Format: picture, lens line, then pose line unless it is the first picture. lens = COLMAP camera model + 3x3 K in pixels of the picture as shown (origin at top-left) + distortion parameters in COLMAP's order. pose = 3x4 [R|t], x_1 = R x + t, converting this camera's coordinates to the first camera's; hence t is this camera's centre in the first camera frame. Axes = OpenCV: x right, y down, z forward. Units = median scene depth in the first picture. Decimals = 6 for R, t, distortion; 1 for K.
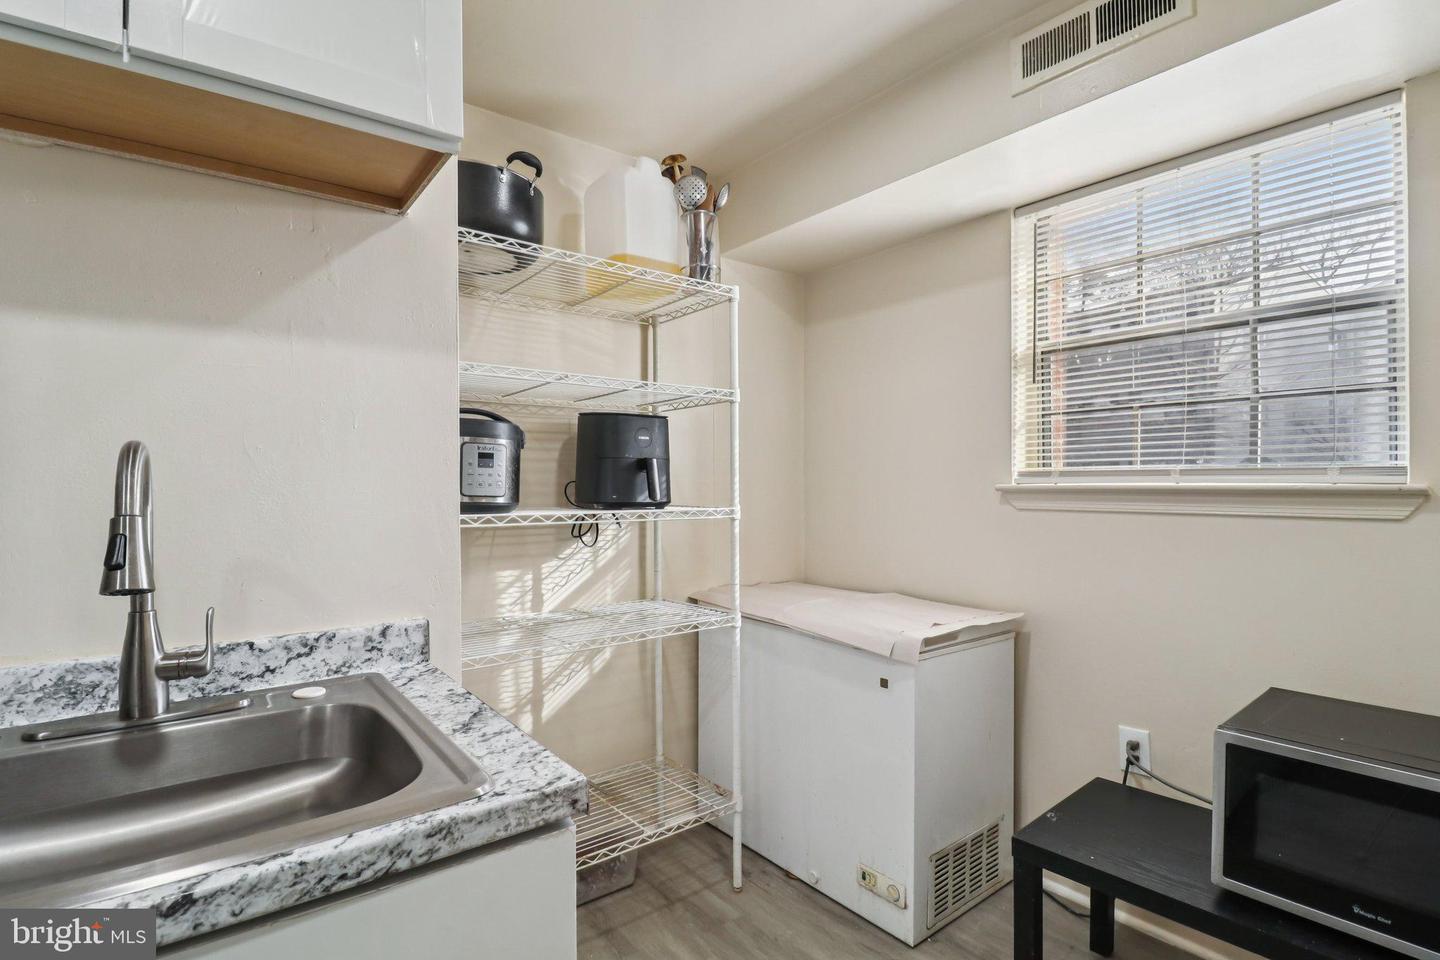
lens RADIAL K [[669.0, 0, 710.2], [0, 669.0, 492.1], [0, 0, 1]] dist [0.000005, -0.014528]
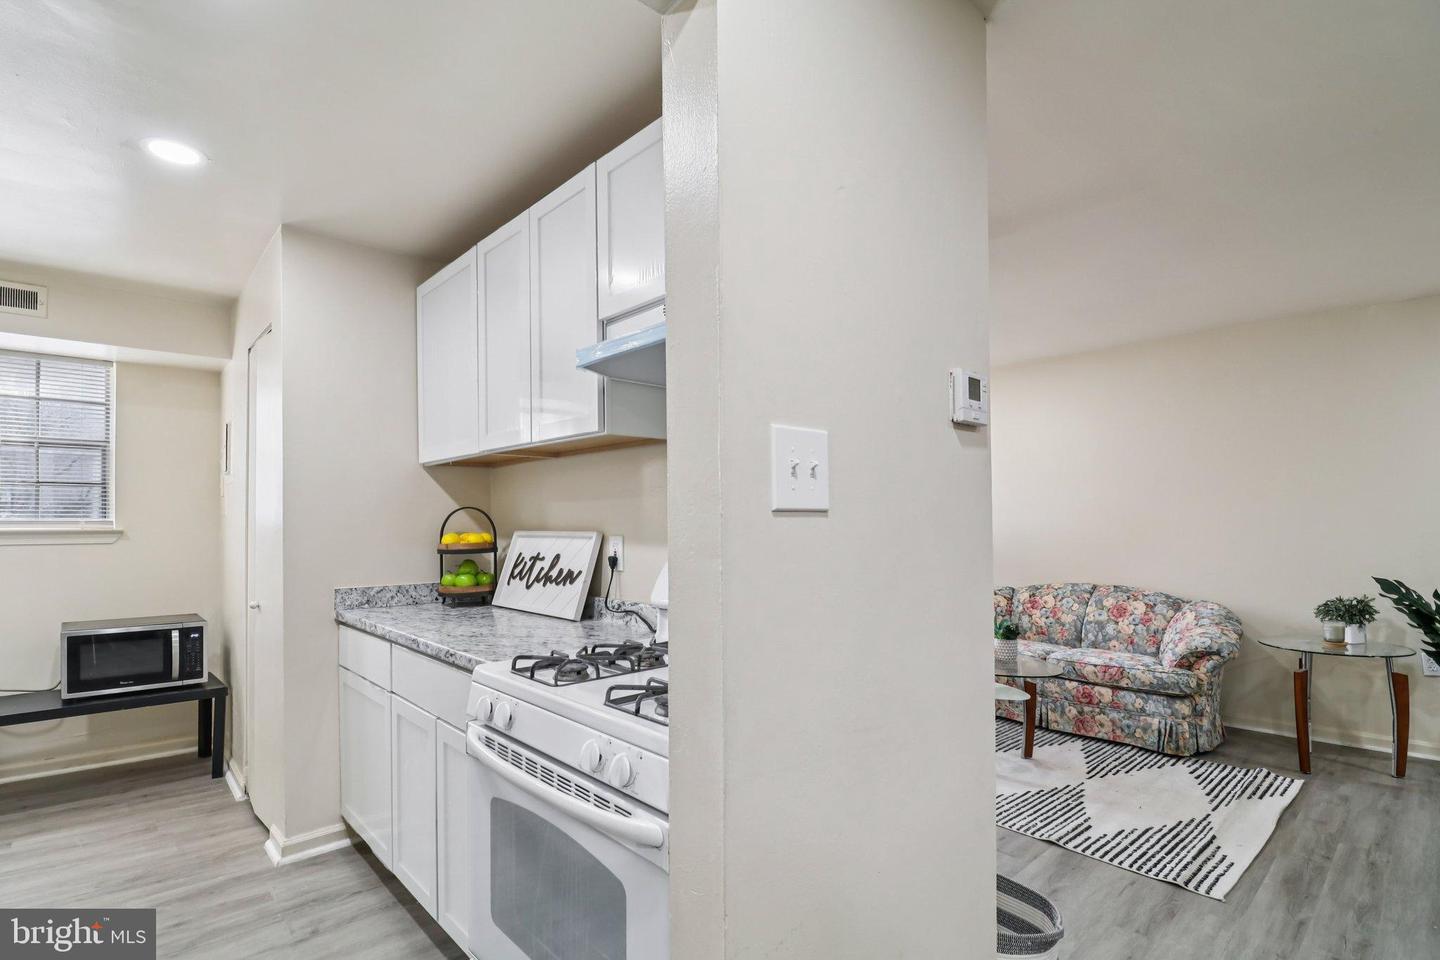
lens RADIAL K [[686.9, 0, 710.9], [0, 686.9, 512.7], [0, 0, 1]] dist [0.001903, -0.013937]
pose [[-0.100689, 0.019240, 0.994732, -1.345465], [0.020417, 0.999642, -0.017268, 0.014616], [-0.994708, 0.018571, -0.101046, -0.760519]]
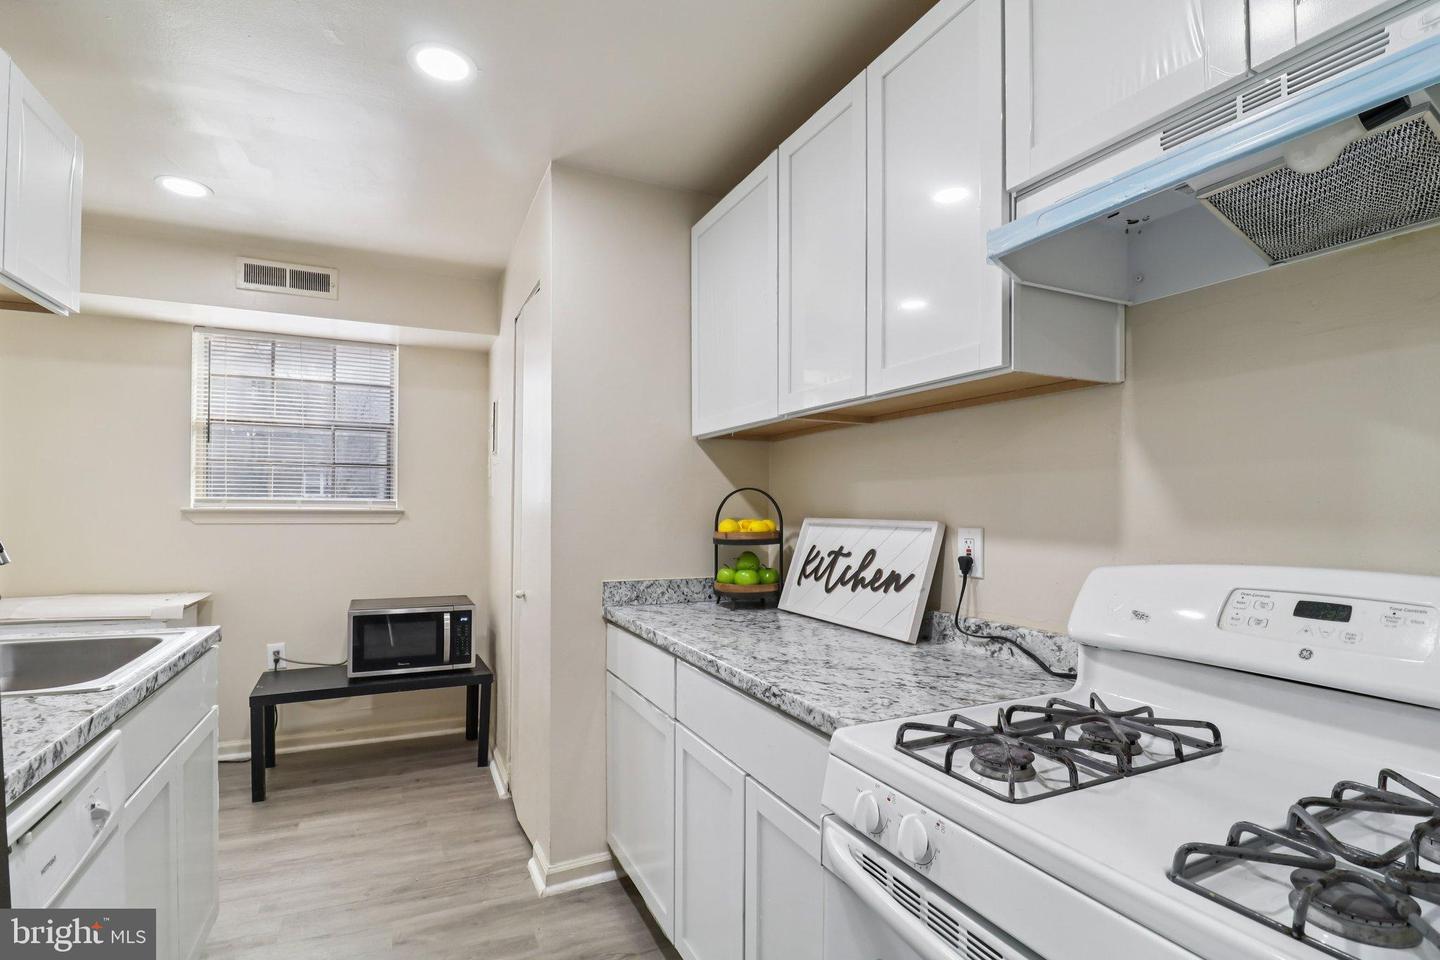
lens RADIAL K [[691.5, 0, 720.8], [0, 691.5, 501.2], [0, 0, 1]] dist [0.000709, -0.000463]
pose [[0.191651, 0.016576, 0.981323, -1.015676], [0.006177, 0.999817, -0.018095, 0.011461], [-0.981444, 0.009530, 0.191513, -0.565224]]
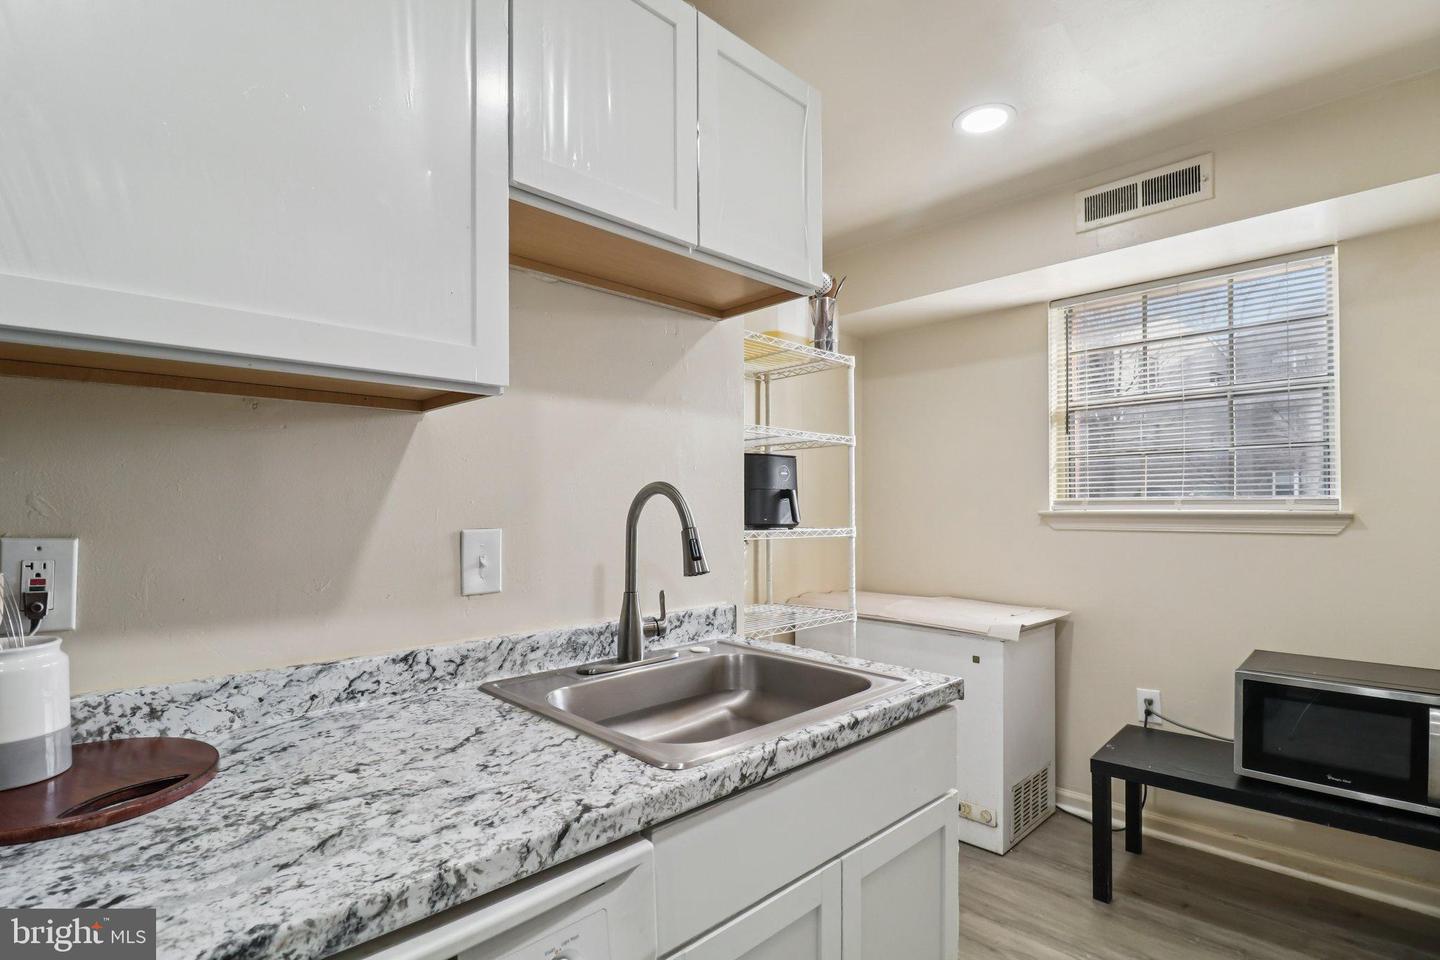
lens RADIAL K [[679.4, 0, 687.3], [0, 679.4, 508.2], [0, 0, 1]] dist [0.001647, -0.016833]
pose [[0.994644, 0.002936, 0.103319, -0.468832], [-0.001445, 0.999894, -0.014506, 0.004614], [-0.103350, 0.014279, 0.994543, -0.300836]]
